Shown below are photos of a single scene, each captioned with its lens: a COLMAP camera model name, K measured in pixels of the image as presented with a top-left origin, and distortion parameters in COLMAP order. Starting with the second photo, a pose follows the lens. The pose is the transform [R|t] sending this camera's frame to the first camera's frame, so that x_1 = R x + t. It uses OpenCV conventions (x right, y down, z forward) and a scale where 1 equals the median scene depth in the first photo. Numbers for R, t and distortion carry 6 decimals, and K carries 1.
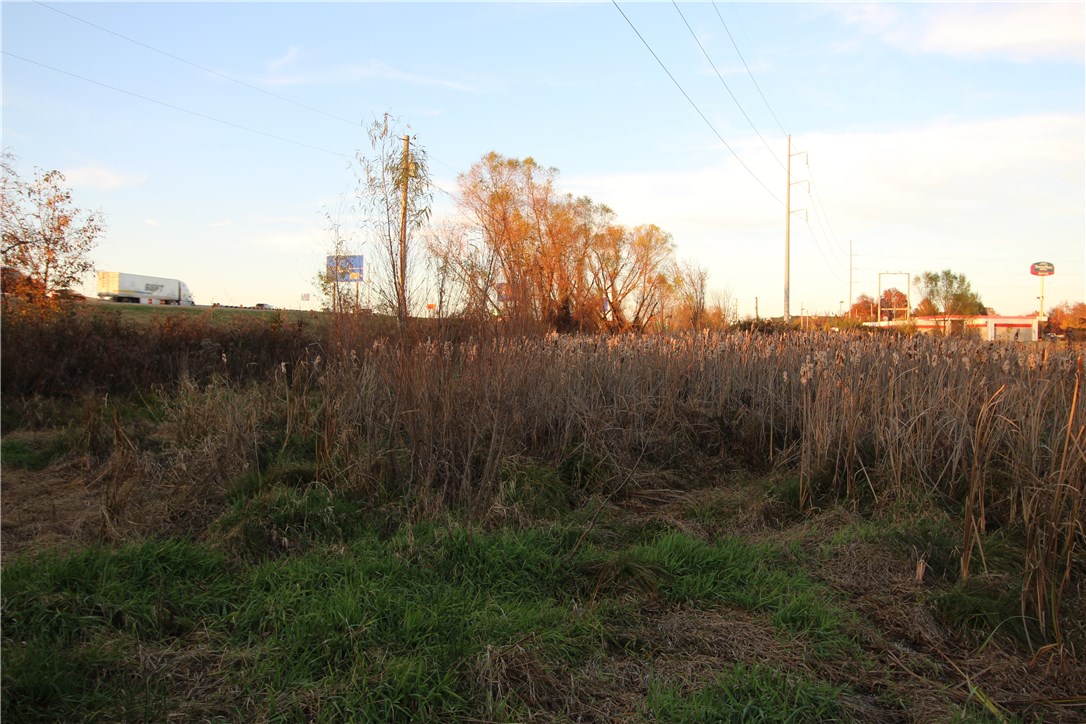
lens RADIAL K [[847.4, 0, 549.0], [0, 847.4, 364.0], [0, 0, 1]] dist [0.013136, -0.007933]
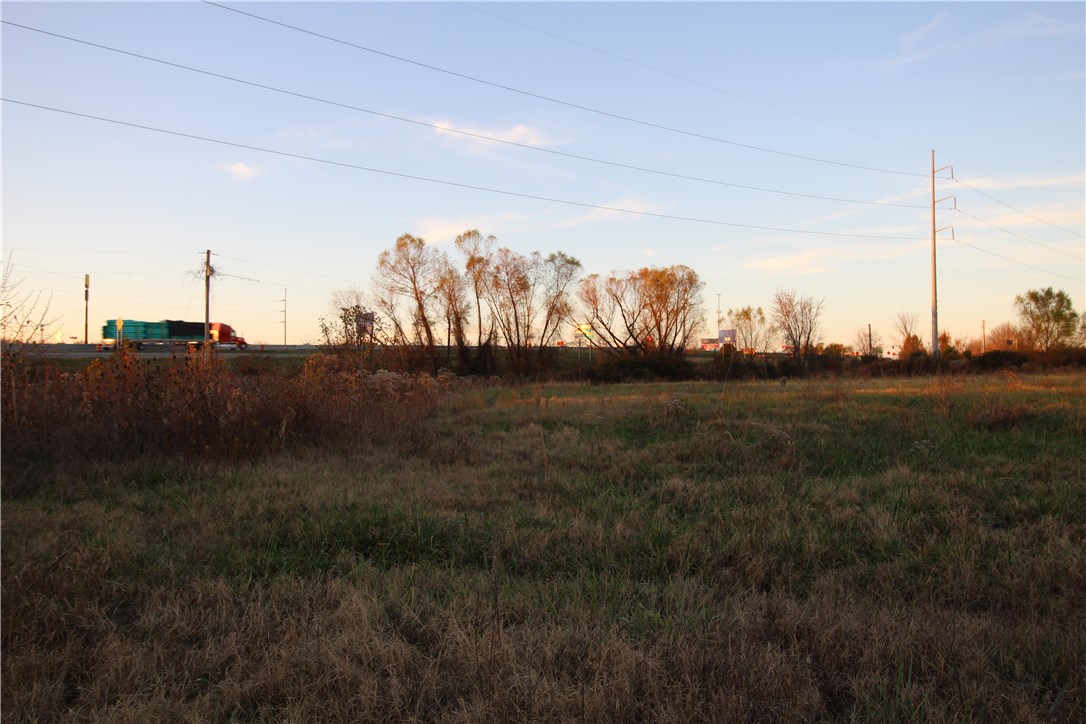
lens RADIAL K [[849.7, 0, 551.0], [0, 849.7, 351.3], [0, 0, 1]] dist [0.012773, -0.012593]
pose [[0.893908, -0.025527, -0.447522, 0.259132], [0.003284, 0.998723, -0.050408, 0.000527], [0.448238, 0.043591, 0.892851, -0.028269]]
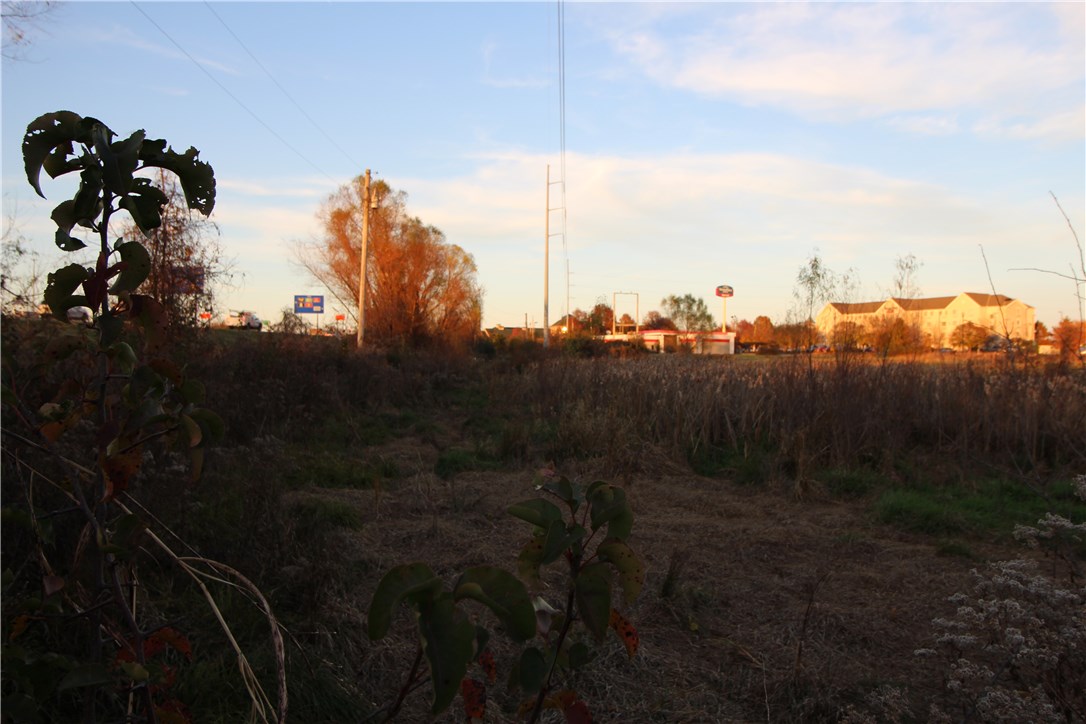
lens RADIAL K [[847.4, 0, 531.3], [0, 847.4, 390.3], [0, 0, 1]] dist [0.013136, -0.007933]
pose [[0.945174, -0.009265, 0.326436, -0.076816], [0.002415, 0.999768, 0.021383, -0.002406], [-0.326559, -0.019422, 0.944977, -0.022842]]
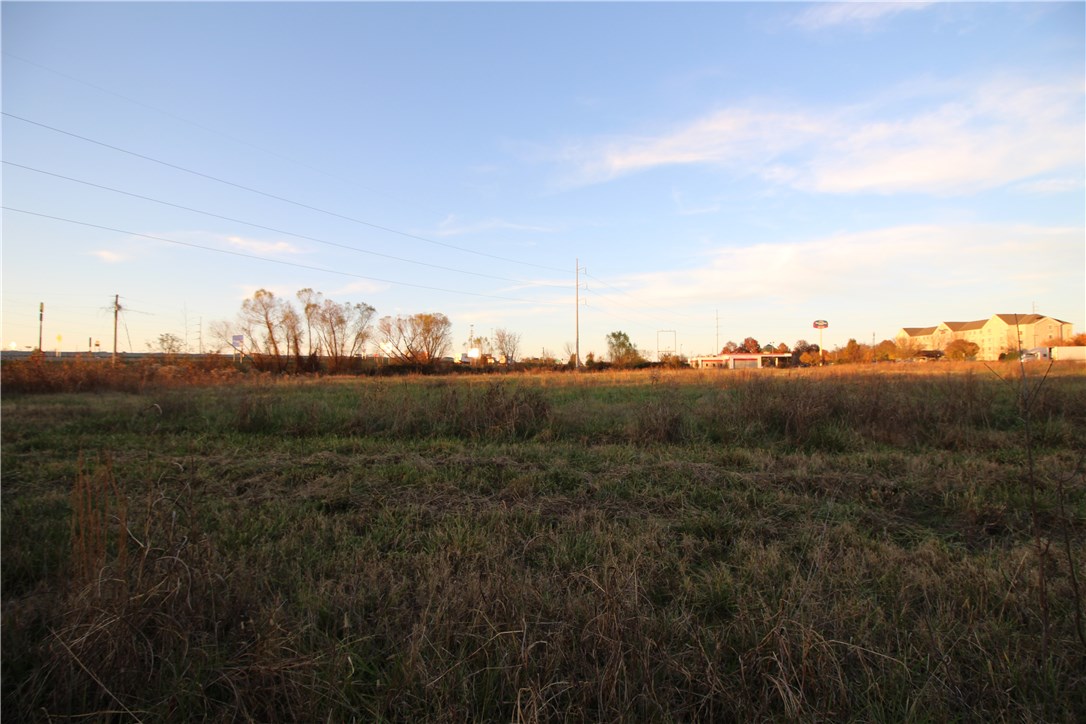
lens RADIAL K [[499.2, 0, 552.8], [0, 499.2, 354.5], [0, 0, 1]] dist [-0.002651, -0.012086]
pose [[0.987143, -0.017929, -0.158829, 0.321997], [0.008162, 0.998047, -0.061936, 0.004250], [0.159629, 0.059843, 0.985362, -0.060589]]
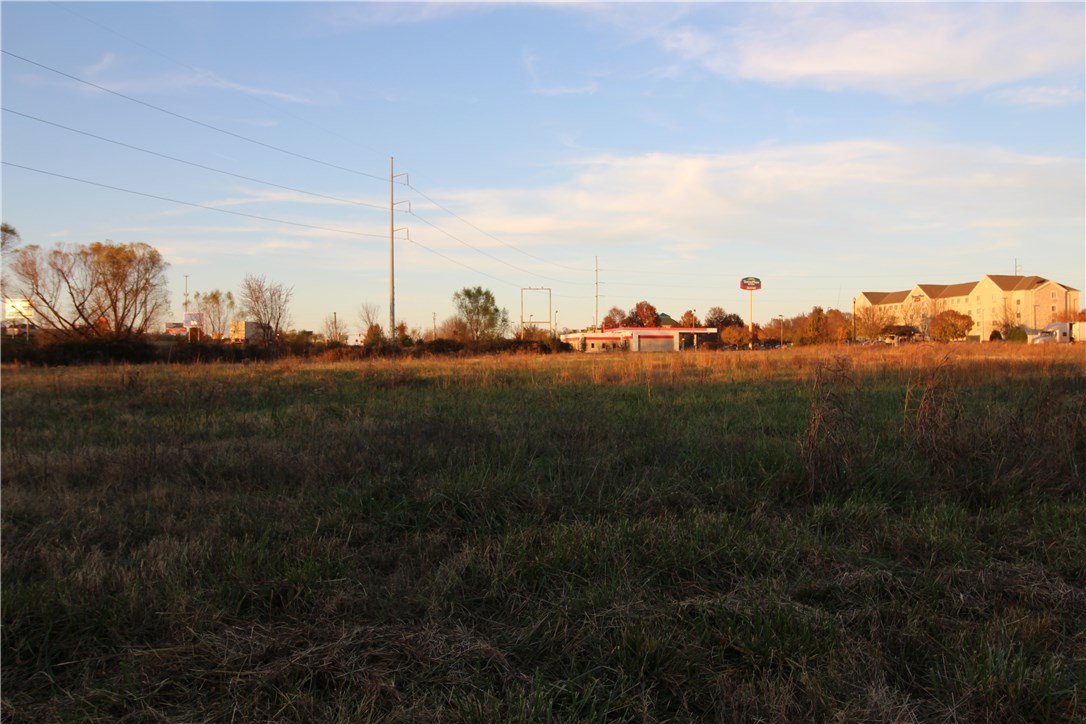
lens RADIAL K [[847.4, 0, 549.0], [0, 847.4, 358.4], [0, 0, 1]] dist [0.013136, -0.007933]
pose [[0.990972, -0.011858, 0.133542, 0.267368], [0.014817, 0.999666, -0.021185, 0.003088], [-0.133246, 0.022972, 0.990817, -0.050937]]
